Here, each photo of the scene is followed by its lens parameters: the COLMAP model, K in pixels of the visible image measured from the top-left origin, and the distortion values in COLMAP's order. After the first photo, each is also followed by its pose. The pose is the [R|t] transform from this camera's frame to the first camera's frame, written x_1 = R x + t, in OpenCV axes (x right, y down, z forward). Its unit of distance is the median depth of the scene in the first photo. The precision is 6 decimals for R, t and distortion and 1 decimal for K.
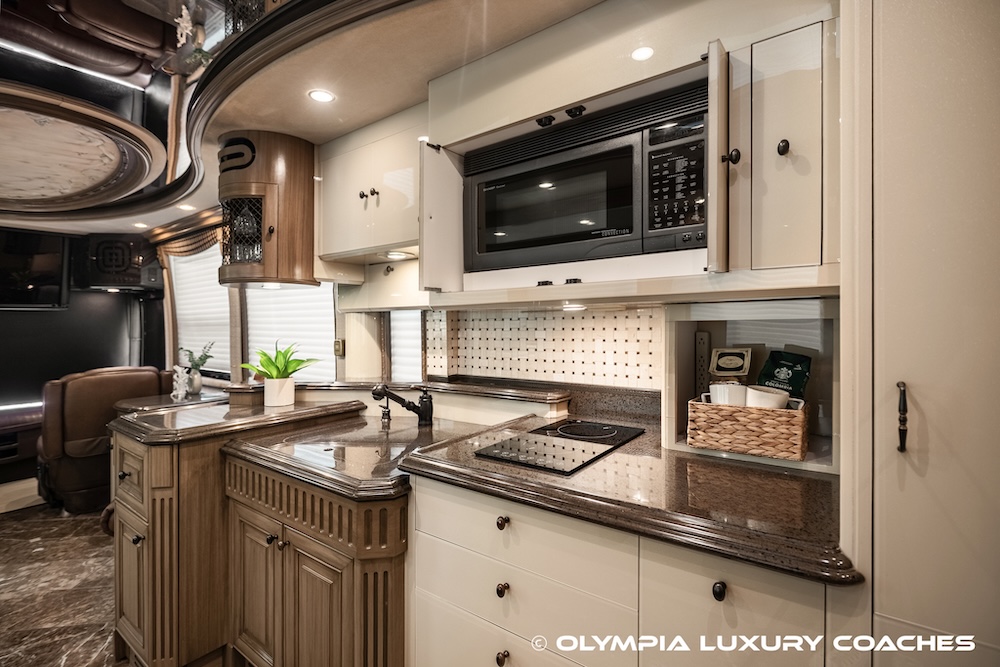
lens RADIAL K [[483.8, 0, 491.6], [0, 483.8, 304.6], [0, 0, 1]] dist [0.008008, -0.002782]
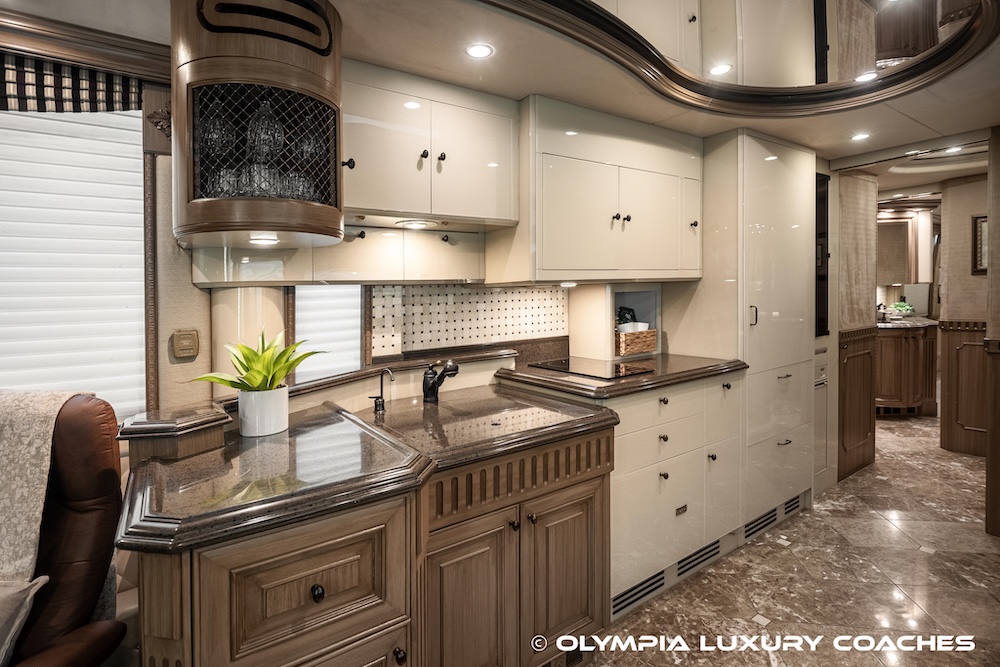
lens RADIAL K [[483.8, 0, 494.3], [0, 483.8, 299.2], [0, 0, 1]] dist [0.008008, -0.002782]
pose [[0.306616, -0.006097, 0.951814, -0.941729], [-0.005942, 0.999948, 0.008319, 0.029424], [-0.951815, -0.008206, 0.306564, 0.527442]]
